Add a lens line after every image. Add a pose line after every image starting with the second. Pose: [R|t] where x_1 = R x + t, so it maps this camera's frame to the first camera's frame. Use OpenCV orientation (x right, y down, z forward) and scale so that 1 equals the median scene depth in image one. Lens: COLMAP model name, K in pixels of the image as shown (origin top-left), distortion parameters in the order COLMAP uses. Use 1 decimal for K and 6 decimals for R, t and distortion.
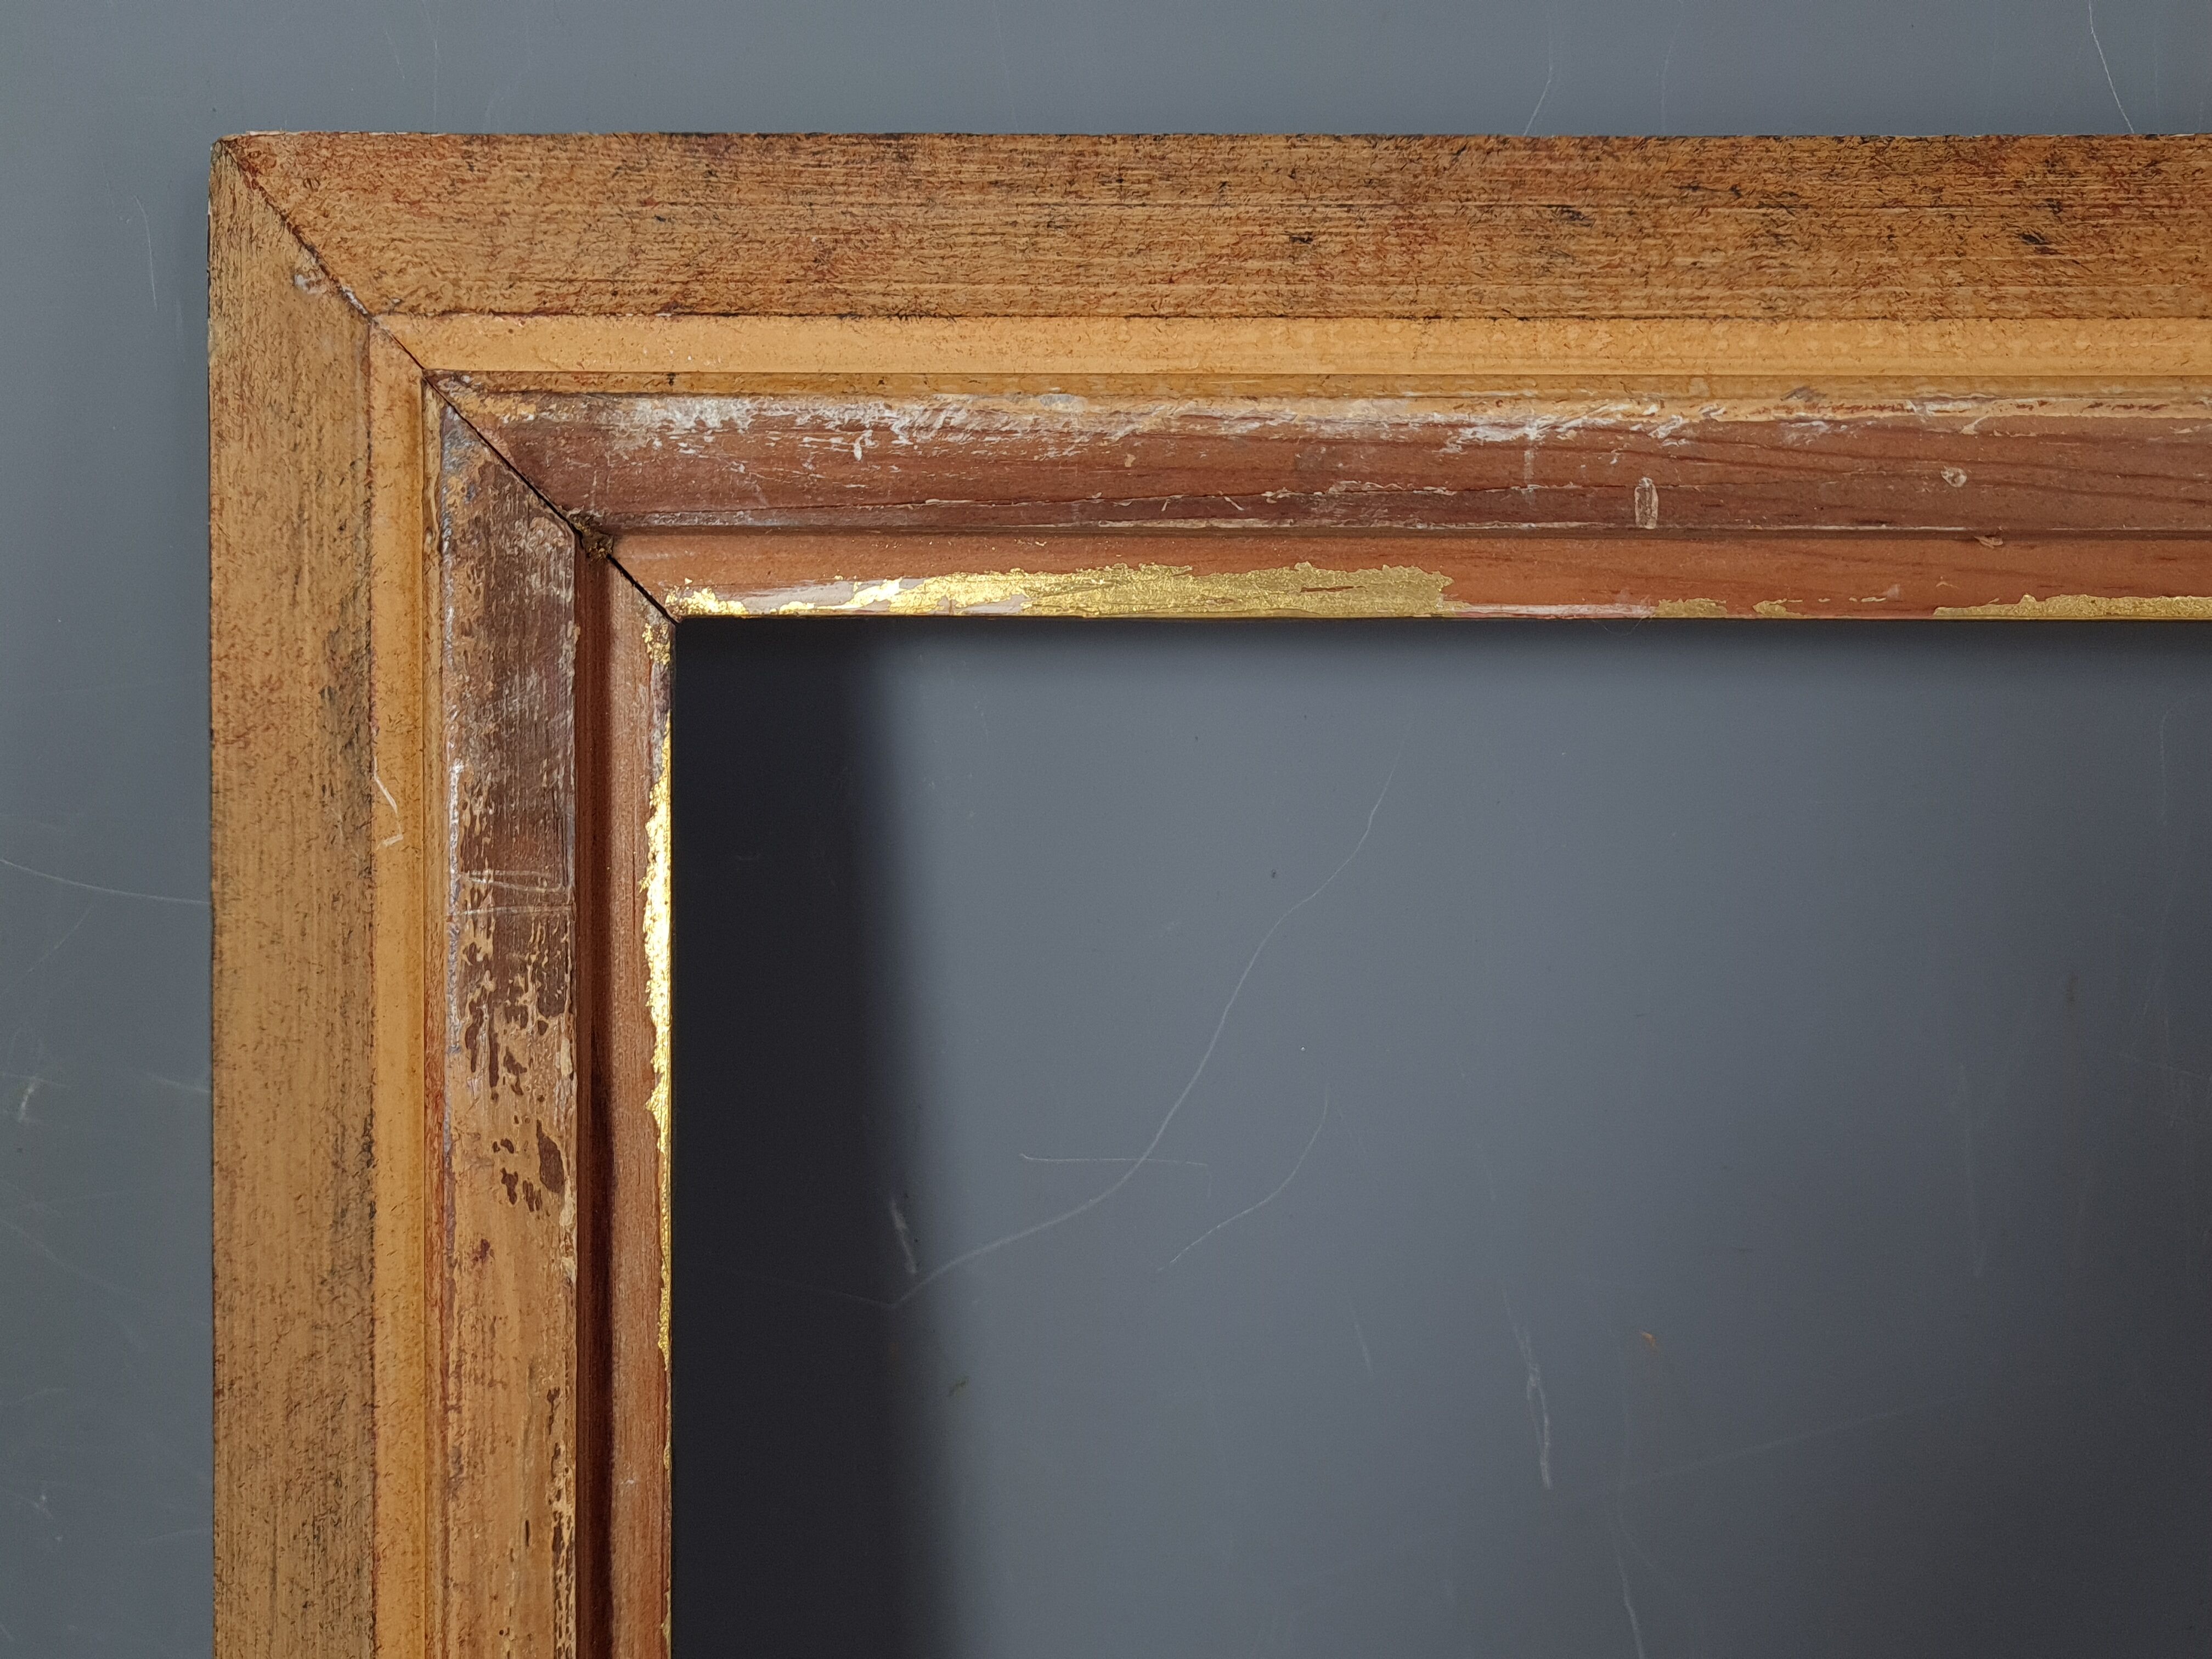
lens RADIAL K [[2061.4, 0, 1113.0], [0, 2061.4, 819.4], [0, 0, 1]] dist [-0.002504, 0.020738]
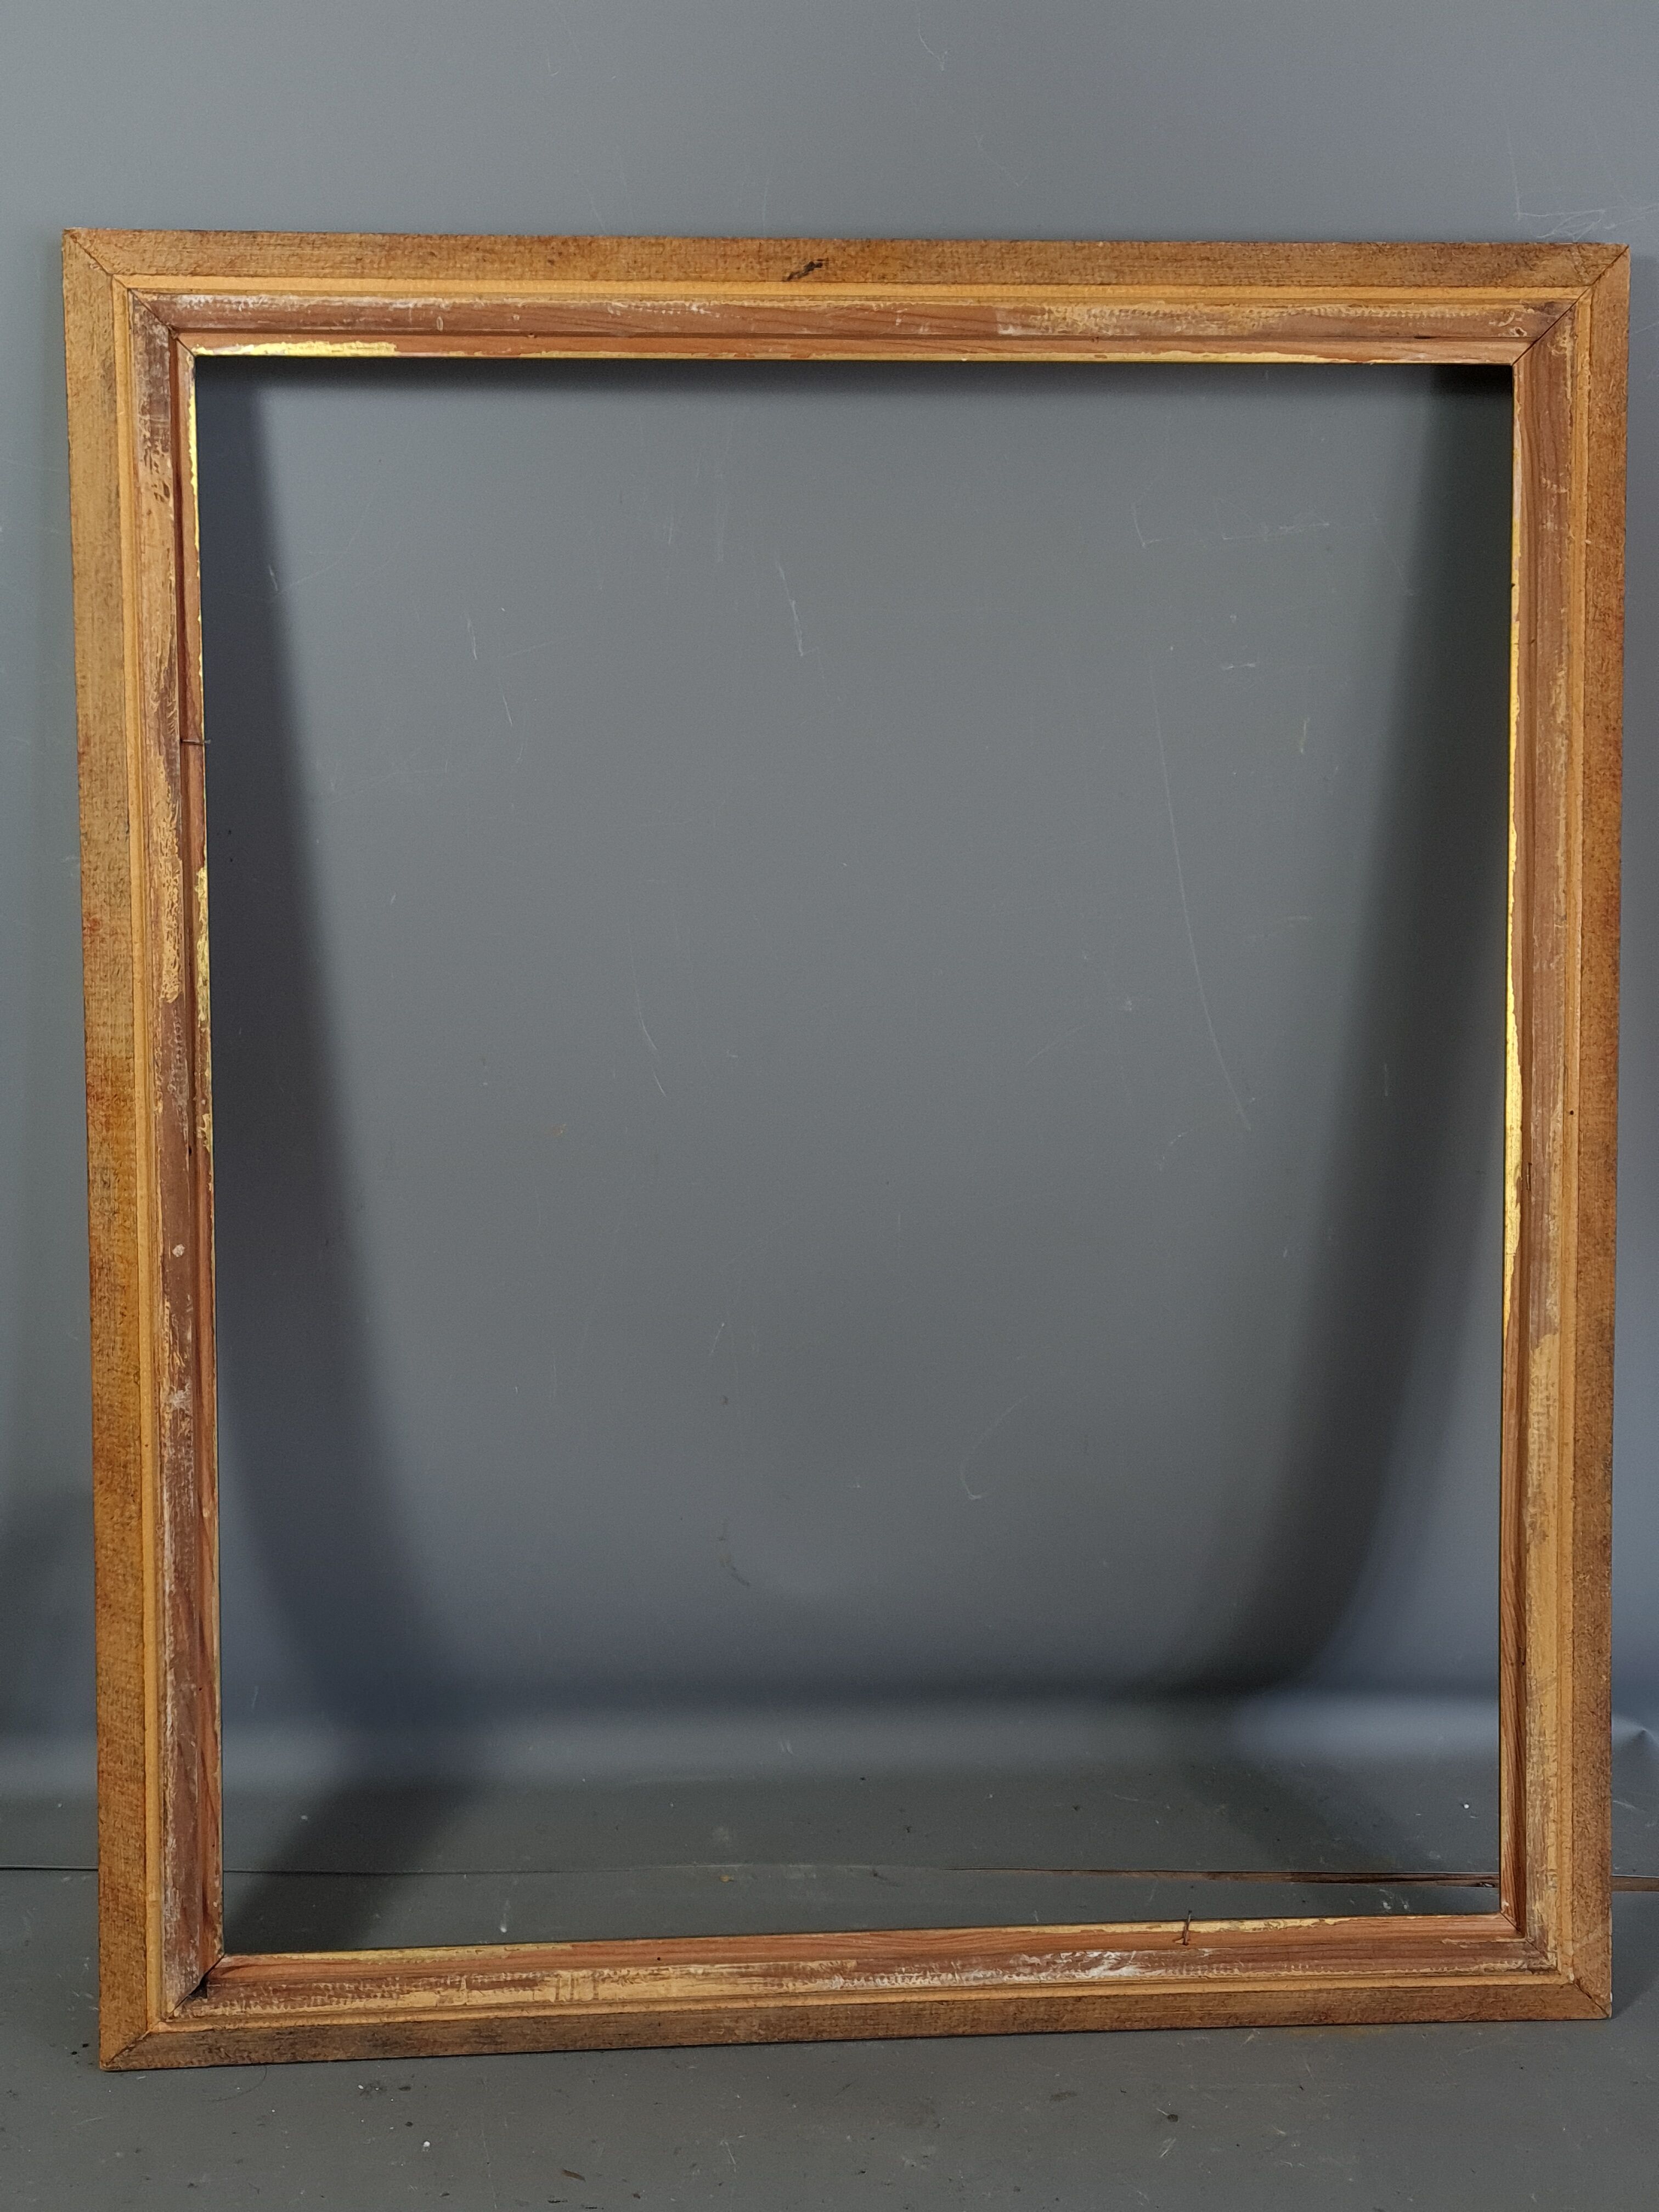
lens RADIAL K [[2061.4, 0, 829.5], [0, 2061.4, 1106.0], [0, 0, 1]] dist [-0.002504, 0.020738]
pose [[0.997179, -0.018806, 0.072669, 0.682475], [0.016354, 0.999281, 0.034193, 1.223179], [-0.073259, -0.032908, 0.996770, -3.057521]]
